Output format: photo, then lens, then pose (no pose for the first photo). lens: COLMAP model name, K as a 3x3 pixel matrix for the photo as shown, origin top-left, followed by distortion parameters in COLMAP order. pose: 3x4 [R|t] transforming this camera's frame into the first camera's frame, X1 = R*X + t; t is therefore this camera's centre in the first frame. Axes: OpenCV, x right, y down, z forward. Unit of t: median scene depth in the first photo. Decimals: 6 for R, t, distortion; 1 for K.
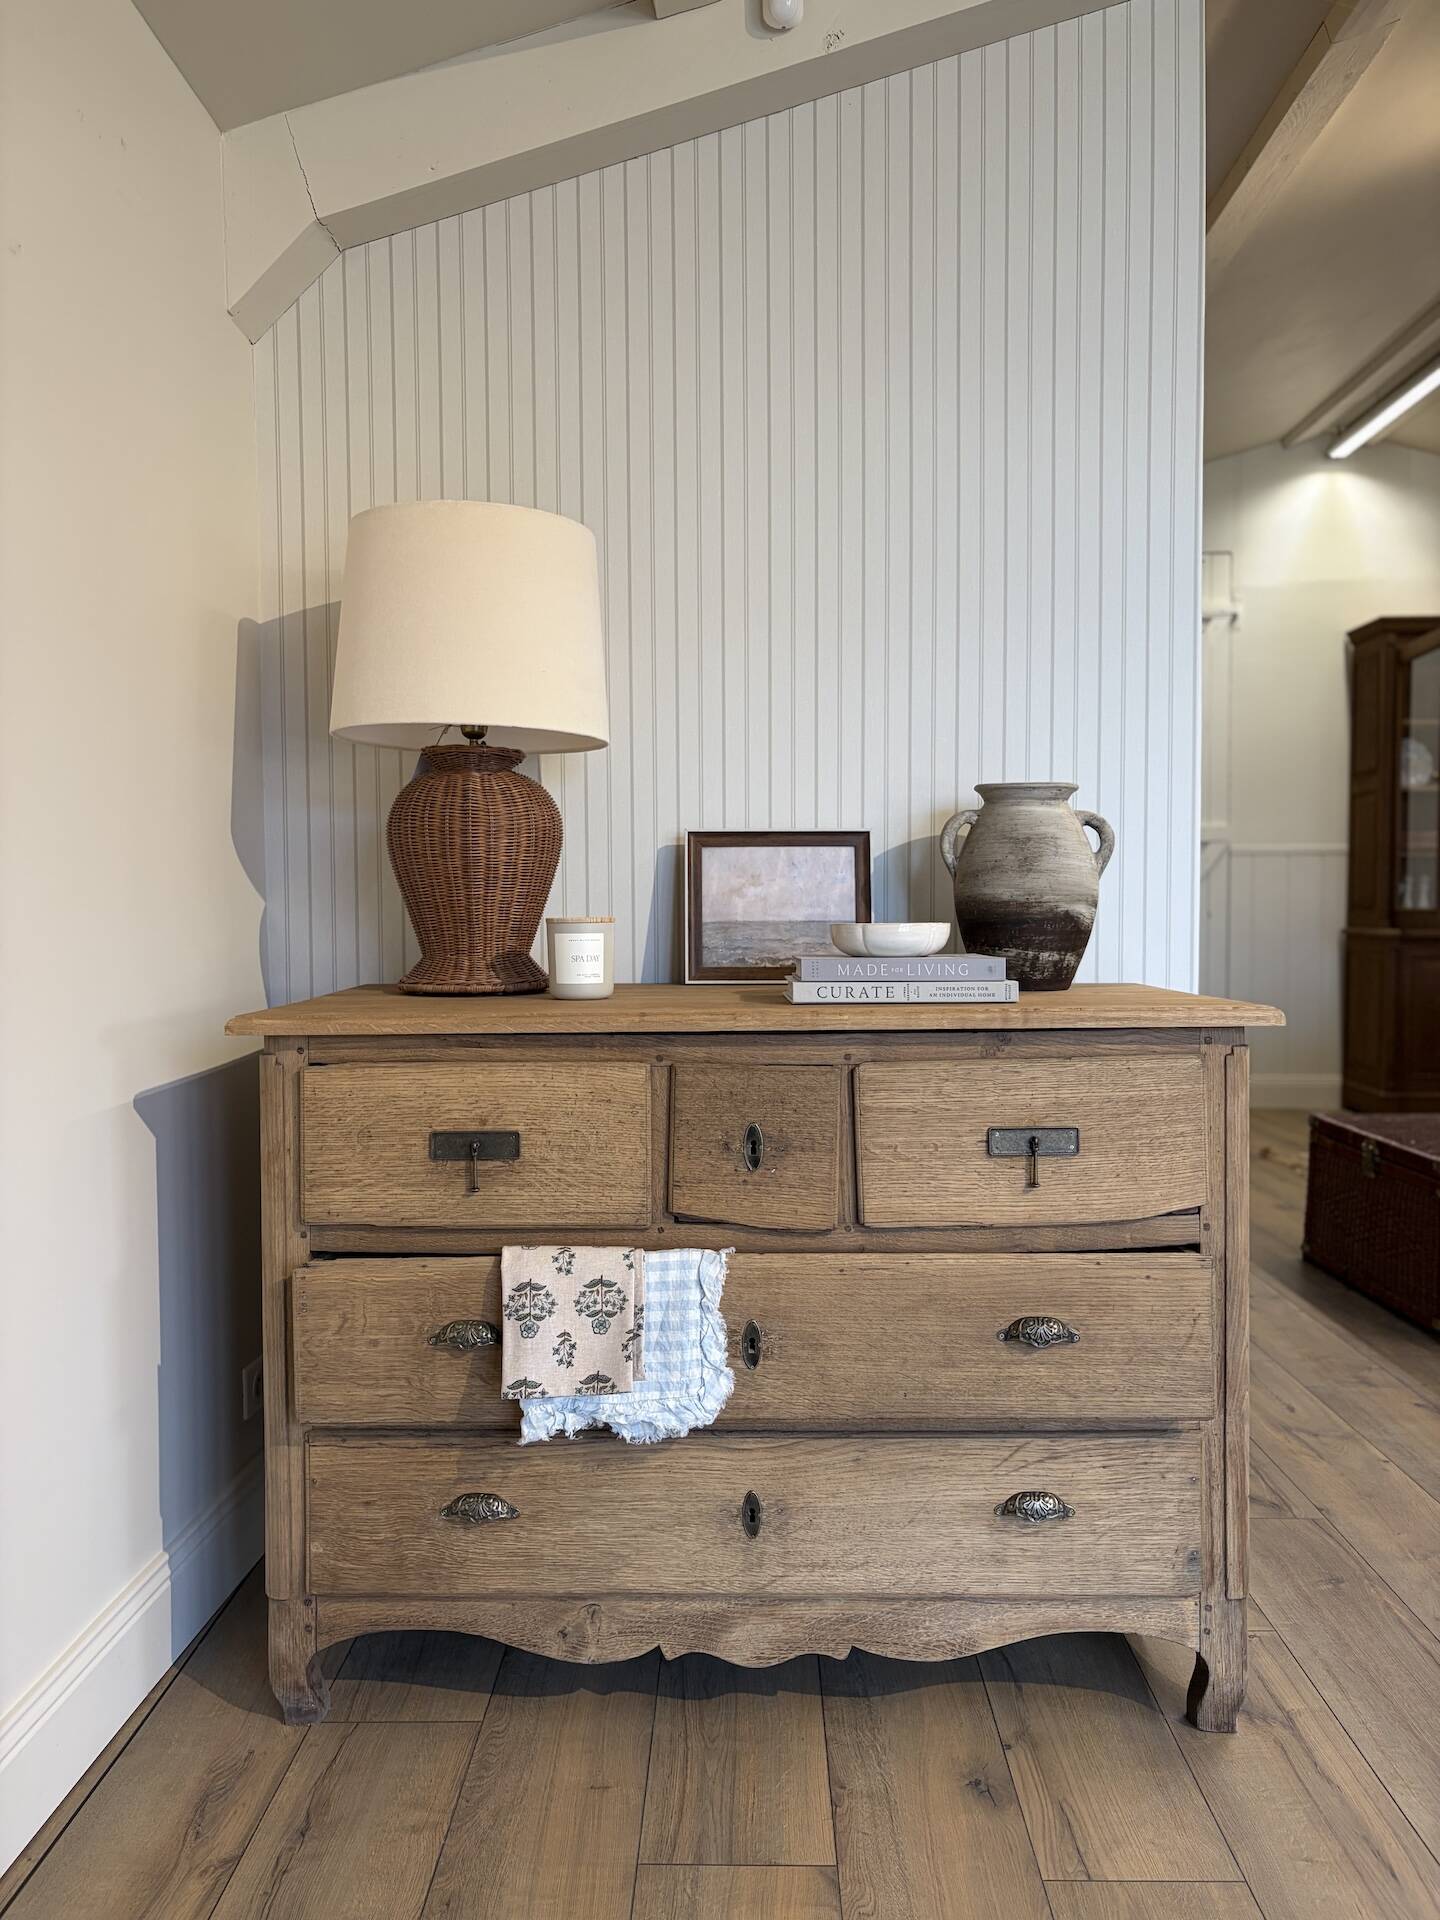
lens RADIAL K [[1457.0, 0, 724.7], [0, 1457.0, 963.8], [0, 0, 1]] dist [0.040066, -0.047949]
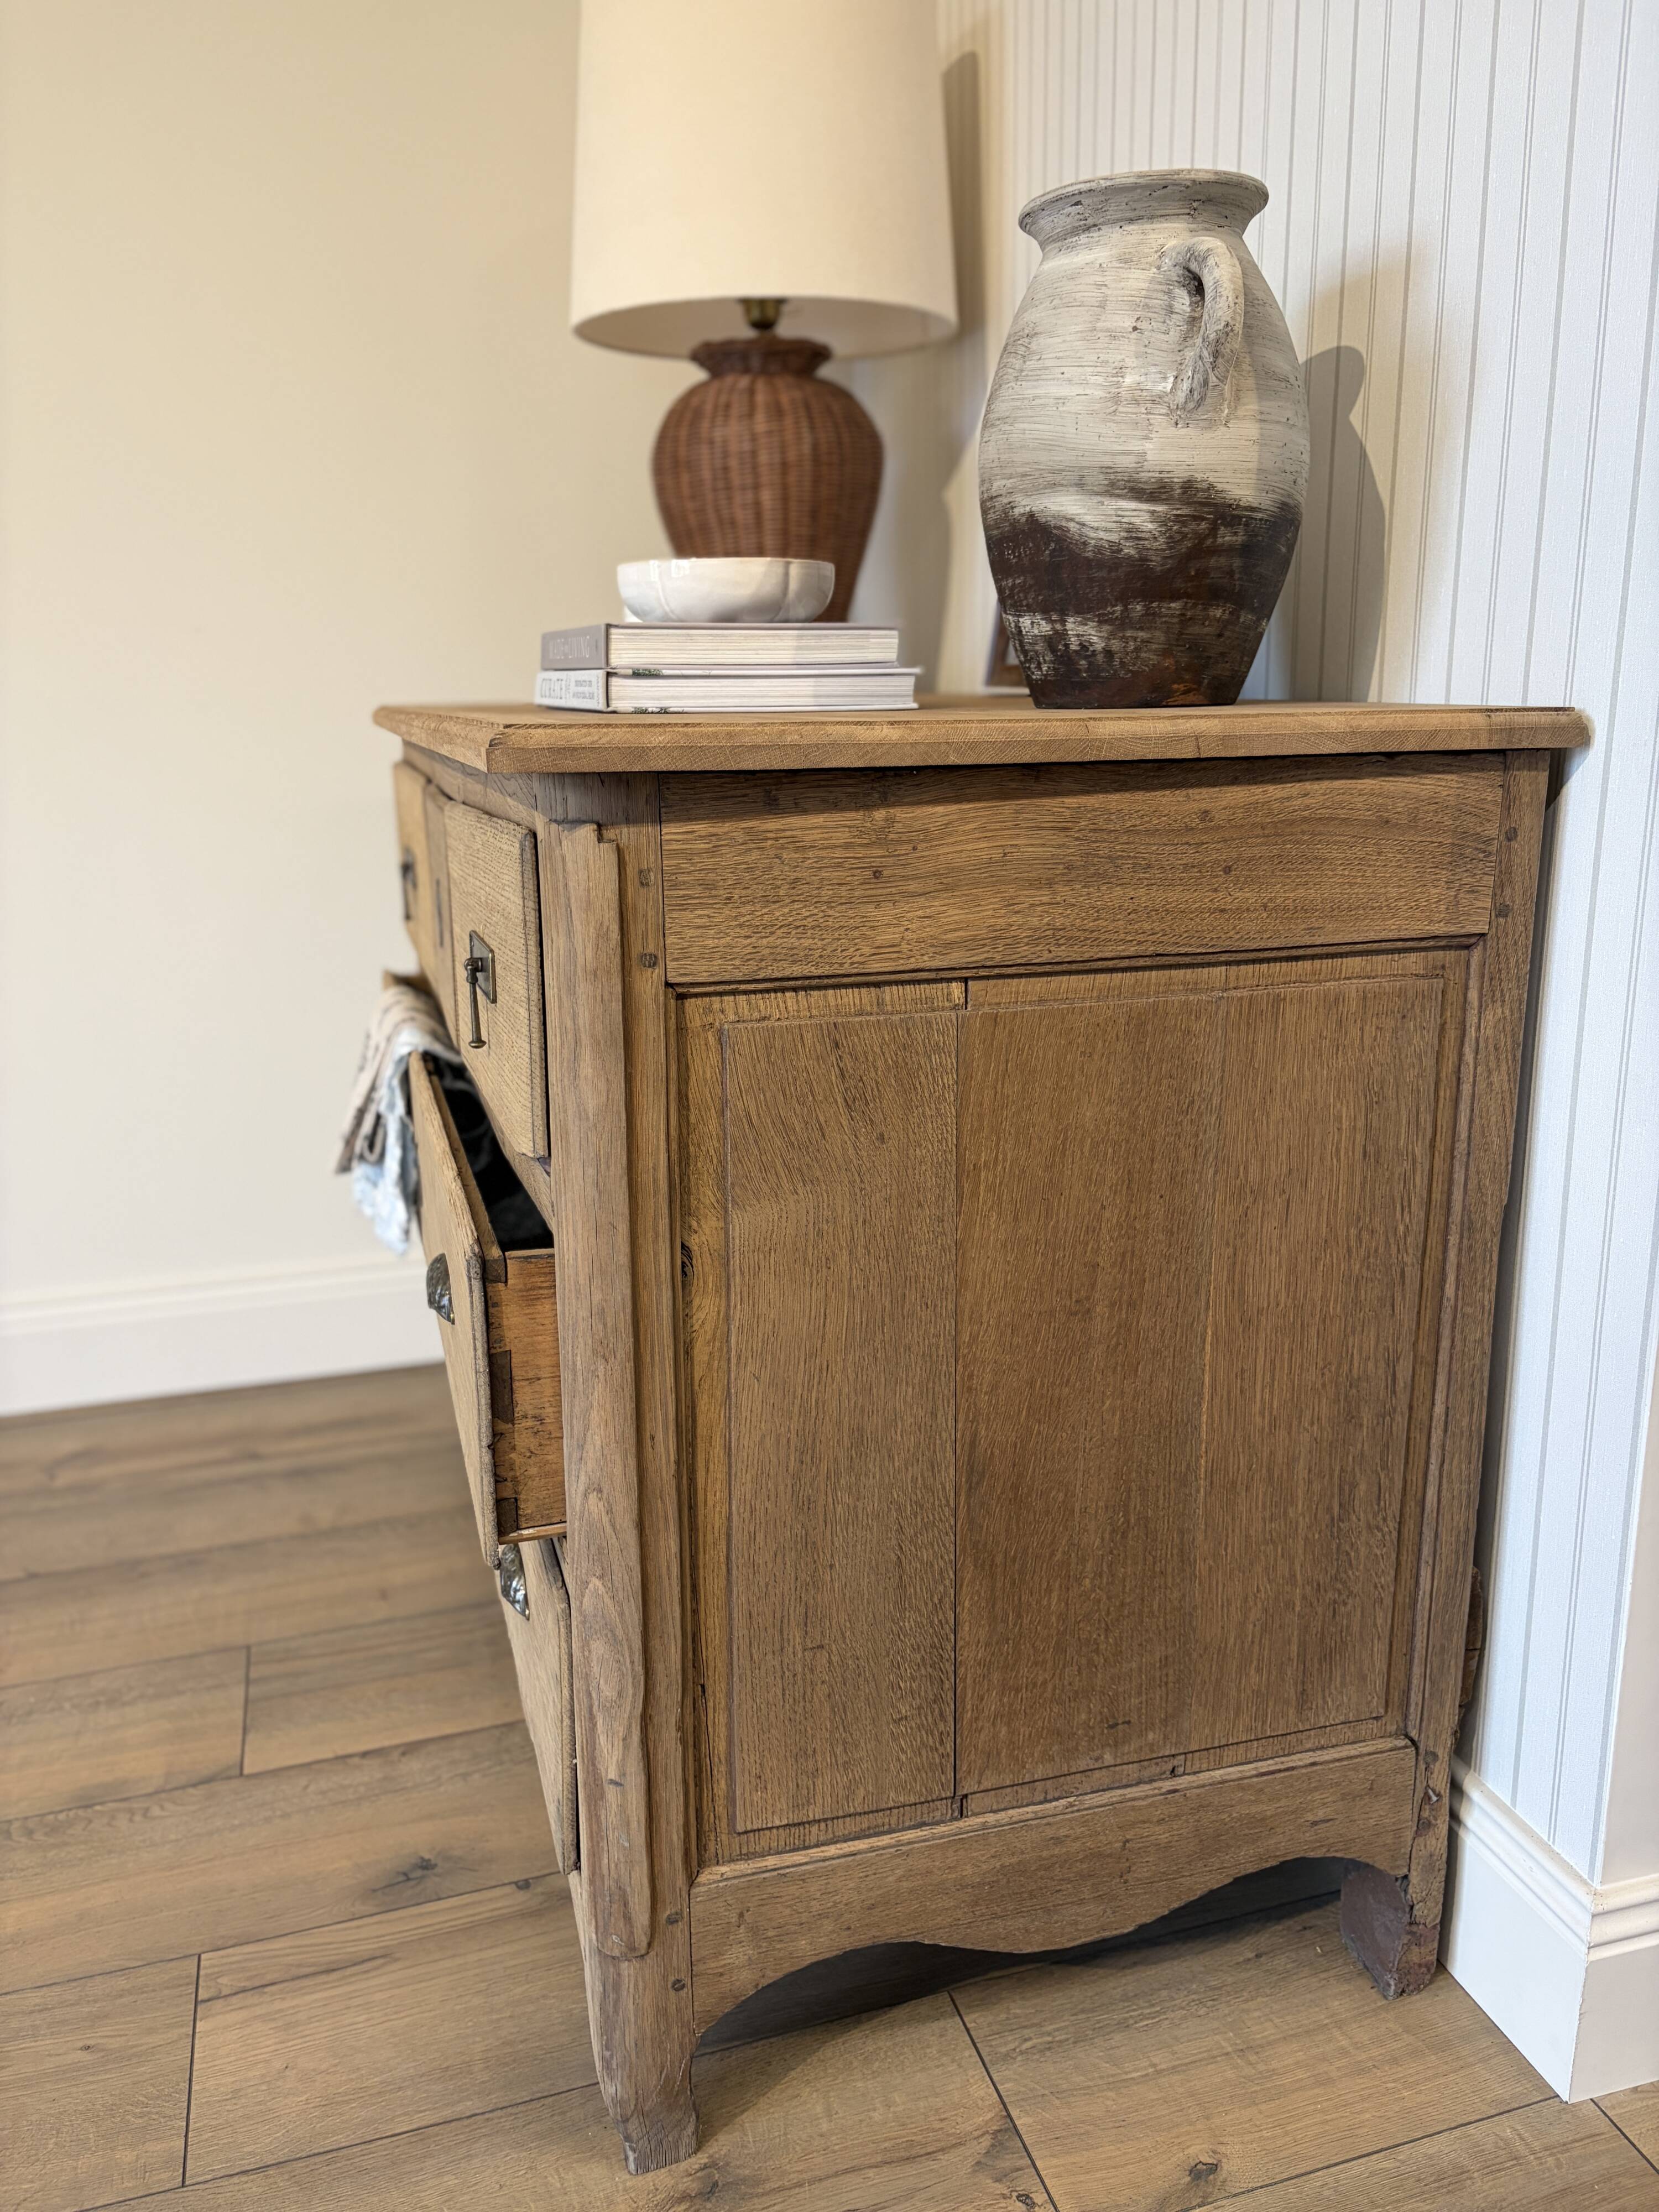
lens RADIAL K [[1692.2, 0, 819.9], [0, 1692.2, 1115.7], [0, 0, 1]] dist [0.037688, -0.047558]
pose [[0.298758, 0.240718, -0.923471, 0.840099], [-0.024218, 0.969266, 0.244820, 0.016875], [0.954021, -0.050777, 0.295406, 0.917128]]
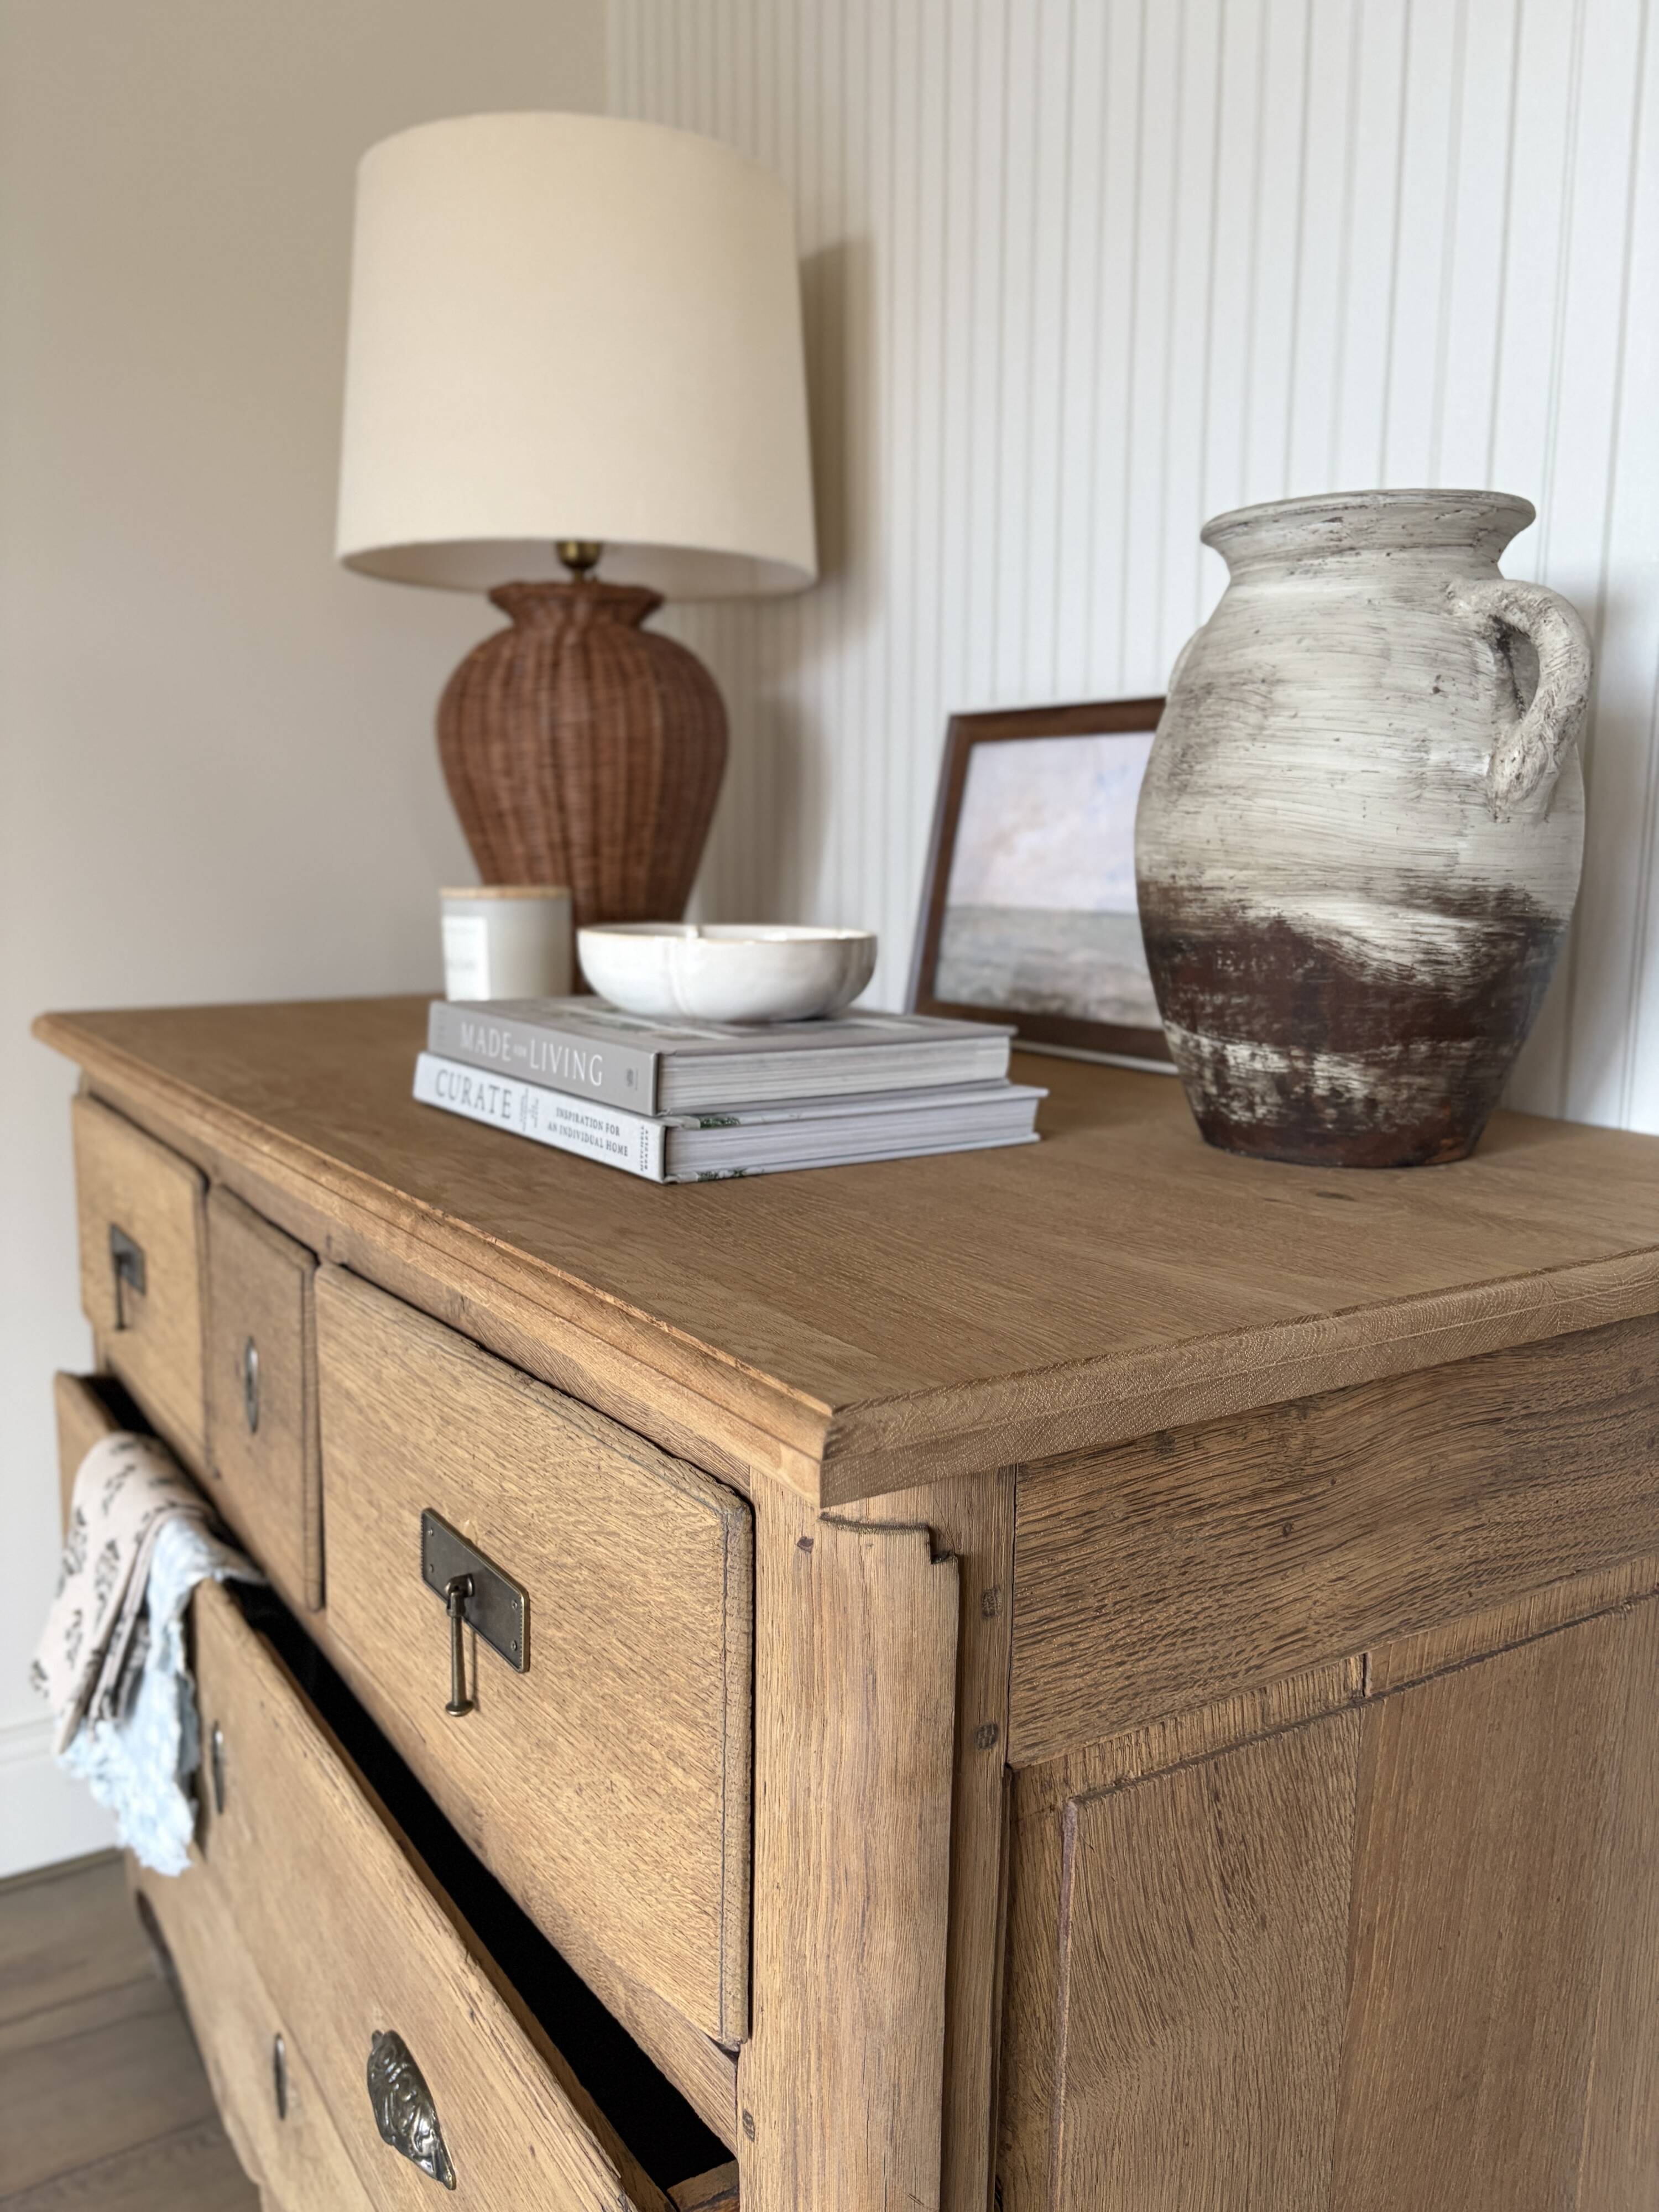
lens RADIAL K [[1692.2, 0, 826.5], [0, 1692.2, 1111.3], [0, 0, 1]] dist [0.037688, -0.047558]
pose [[0.556137, 0.140737, -0.819088, 0.563329], [-0.044928, 0.989208, 0.139463, -0.048795], [0.829875, -0.040760, 0.556458, 0.839220]]
